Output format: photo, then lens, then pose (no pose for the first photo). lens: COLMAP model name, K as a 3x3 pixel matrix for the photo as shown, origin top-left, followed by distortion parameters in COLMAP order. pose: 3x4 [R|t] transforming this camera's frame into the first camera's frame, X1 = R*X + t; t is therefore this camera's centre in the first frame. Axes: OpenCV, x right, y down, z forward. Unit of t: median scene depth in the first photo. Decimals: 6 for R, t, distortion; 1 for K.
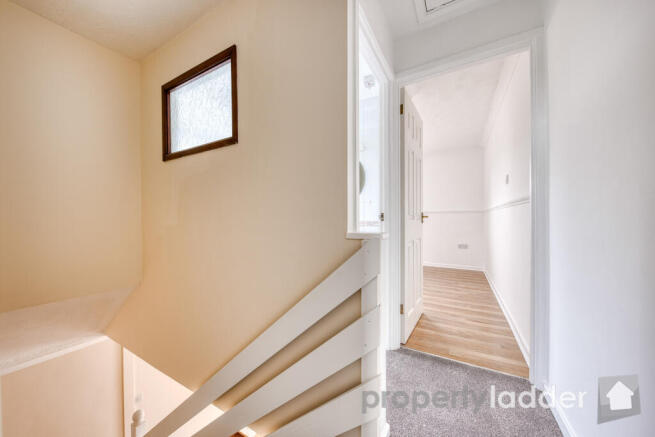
lens RADIAL K [[225.9, 0, 322.2], [0, 225.9, 217.8], [0, 0, 1]] dist [0.001019, -0.000078]
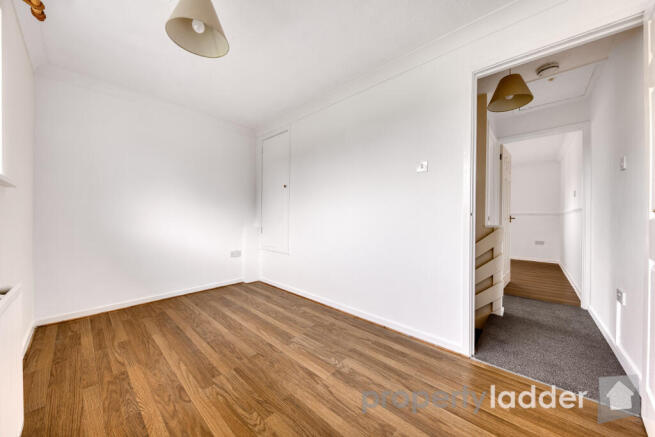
lens RADIAL K [[225.9, 0, 331.6], [0, 225.9, 218.2], [0, 0, 1]] dist [0.001019, -0.000078]
pose [[0.982895, 0.010306, -0.183880, -0.588988], [-0.009349, 0.999938, 0.006072, -0.004816], [0.183931, -0.004249, 0.982930, -0.929315]]
